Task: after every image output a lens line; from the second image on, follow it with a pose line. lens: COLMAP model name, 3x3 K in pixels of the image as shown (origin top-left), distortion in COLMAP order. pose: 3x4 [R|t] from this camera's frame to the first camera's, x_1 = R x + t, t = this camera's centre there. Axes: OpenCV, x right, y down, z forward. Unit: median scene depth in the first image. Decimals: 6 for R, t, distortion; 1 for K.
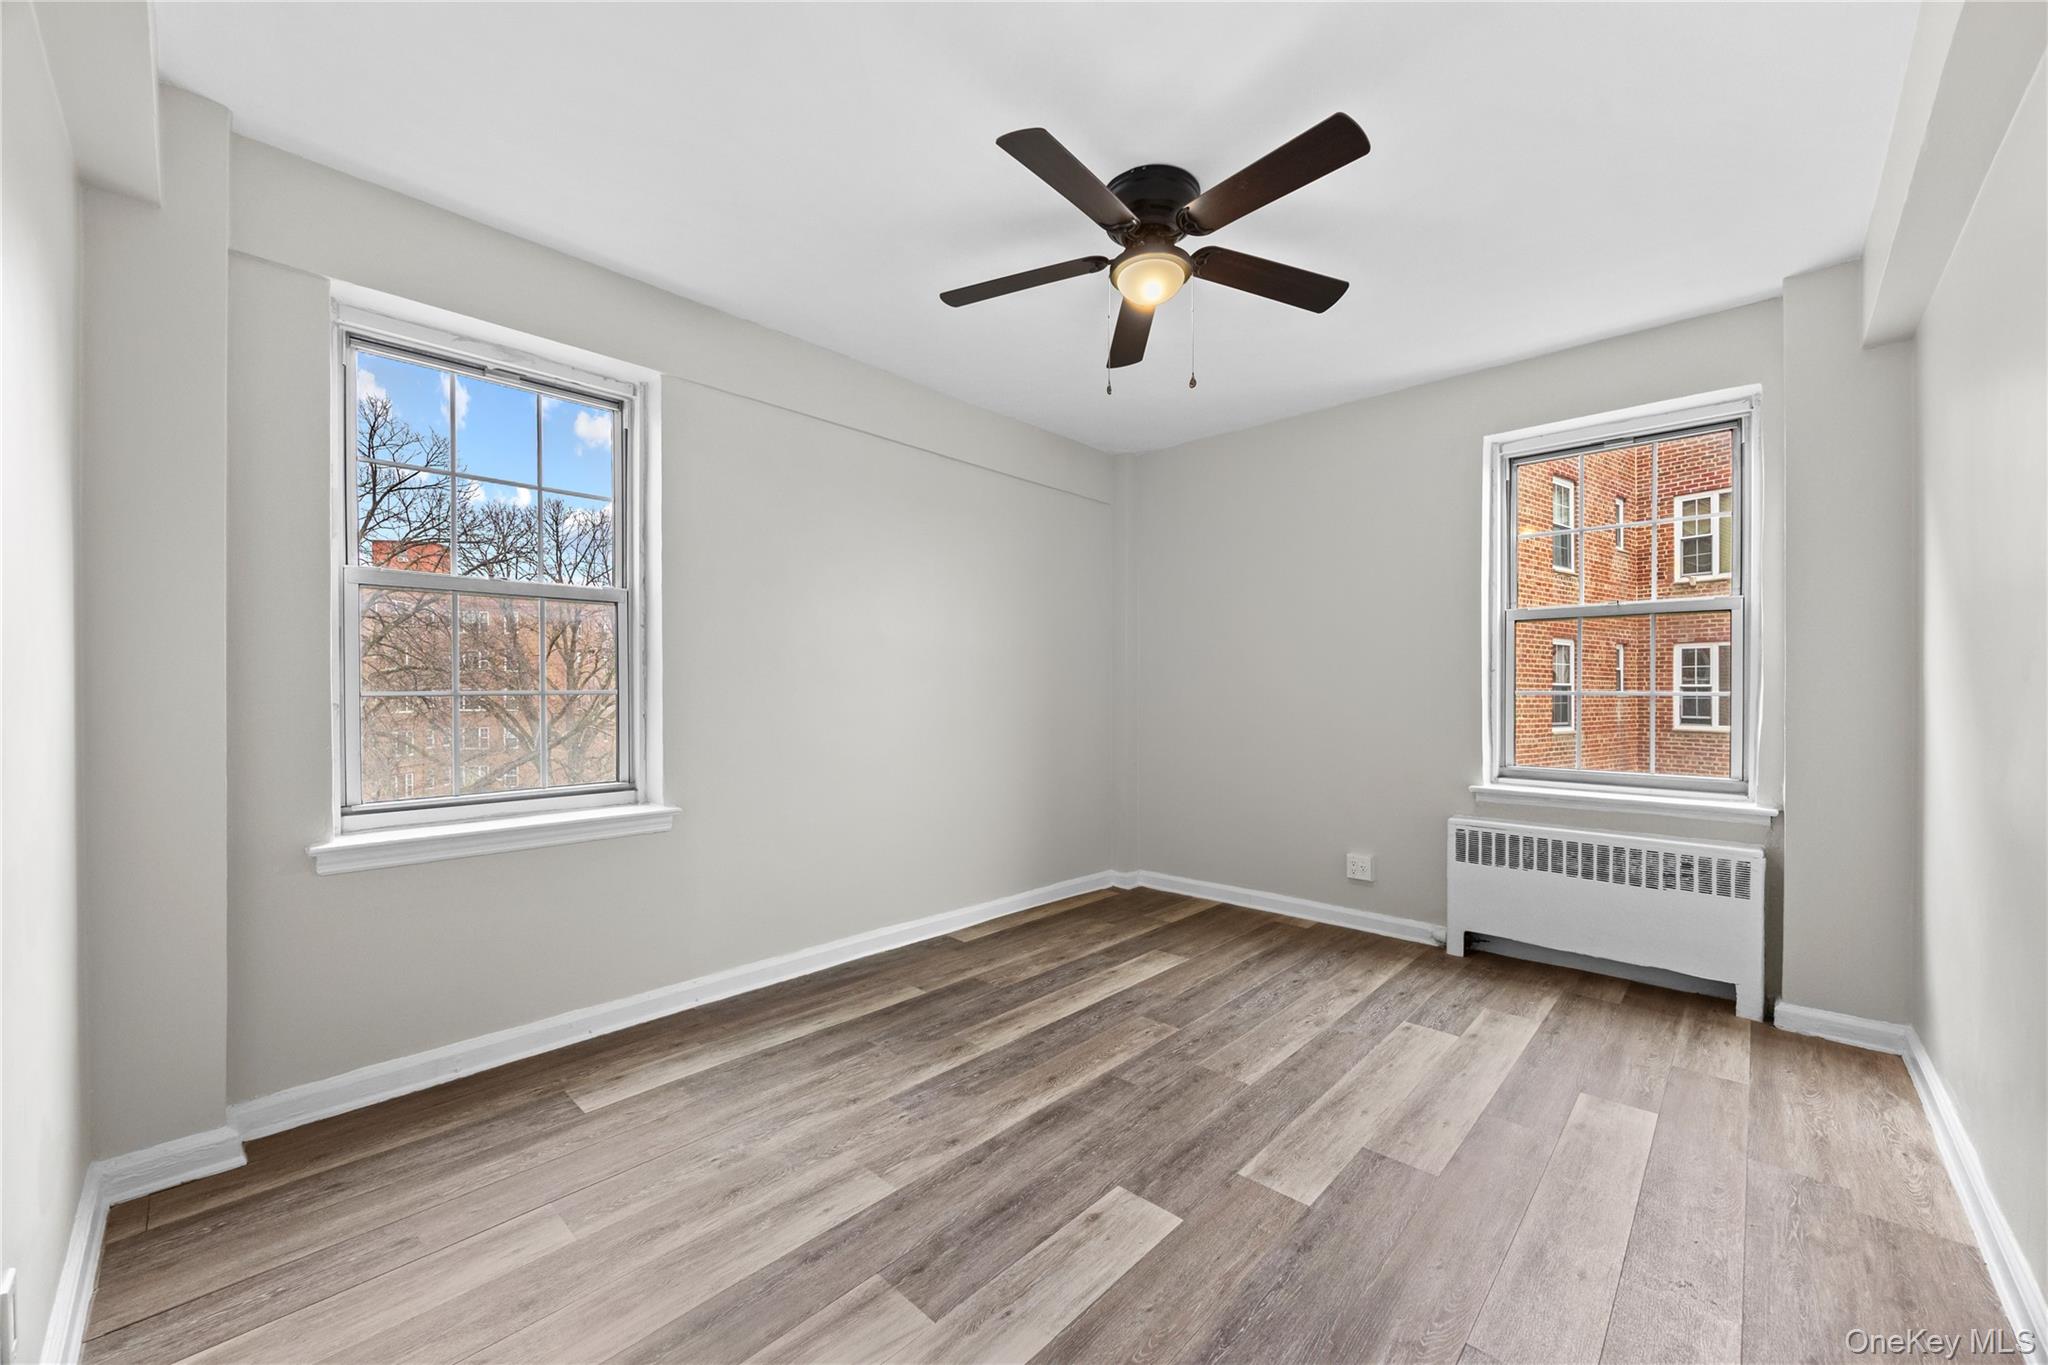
lens RADIAL K [[782.7, 0, 1024.1], [0, 782.7, 690.2], [0, 0, 1]] dist [-0.000697, 0.000175]
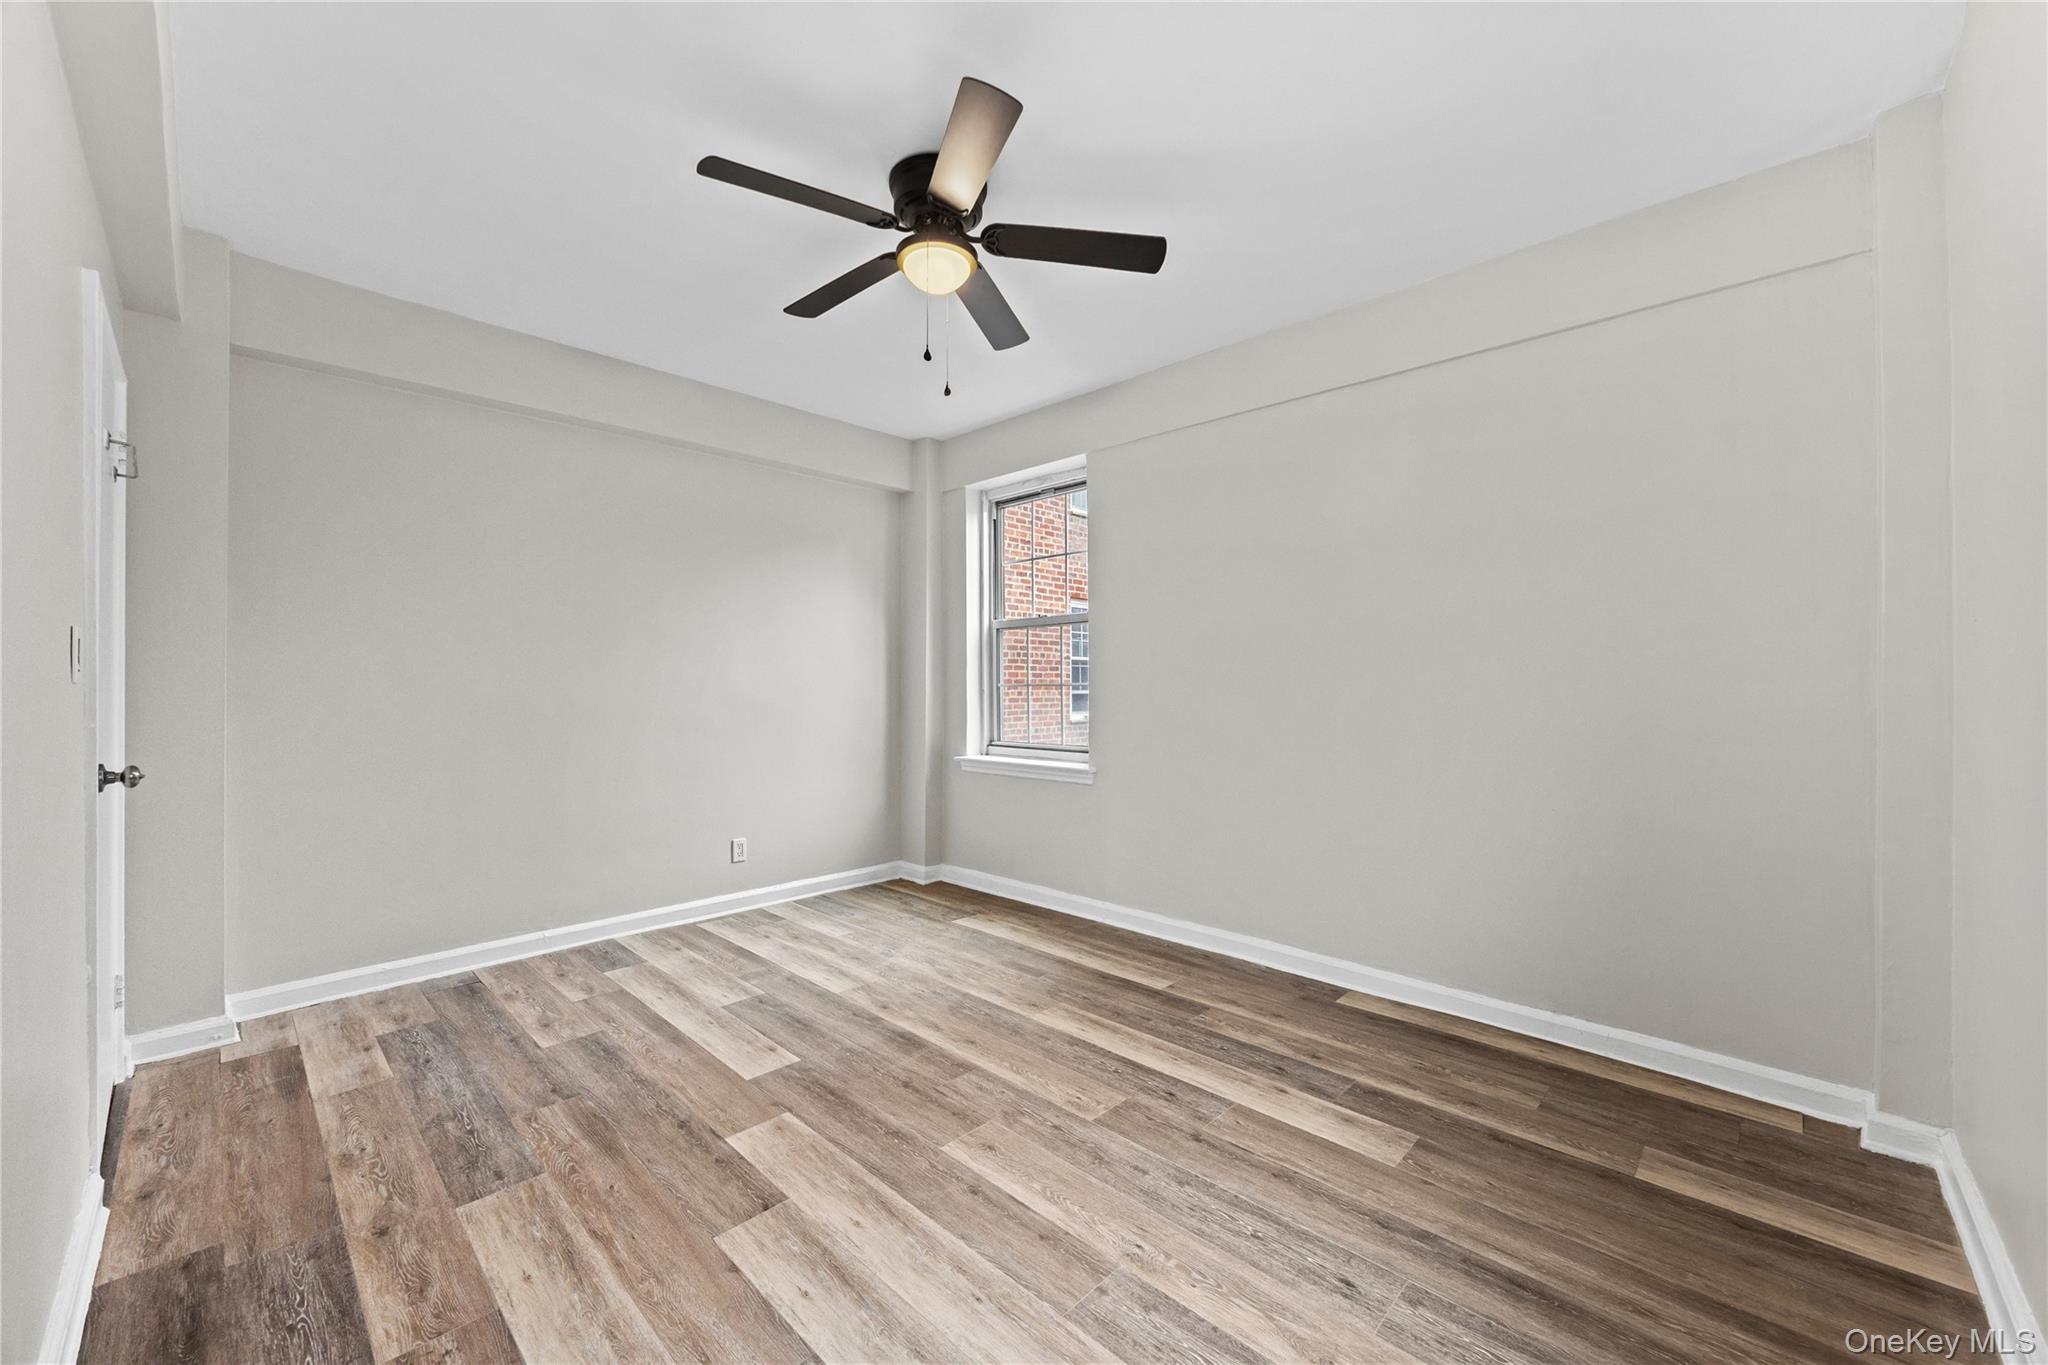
lens RADIAL K [[769.0, 0, 995.6], [0, 769.0, 683.2], [0, 0, 1]] dist [-0.000428, 0.000113]
pose [[-0.021631, -0.003163, -0.999761, 0.929973], [0.004768, 0.999983, -0.003267, 0.005486], [0.999755, -0.004838, -0.021616, 0.899537]]
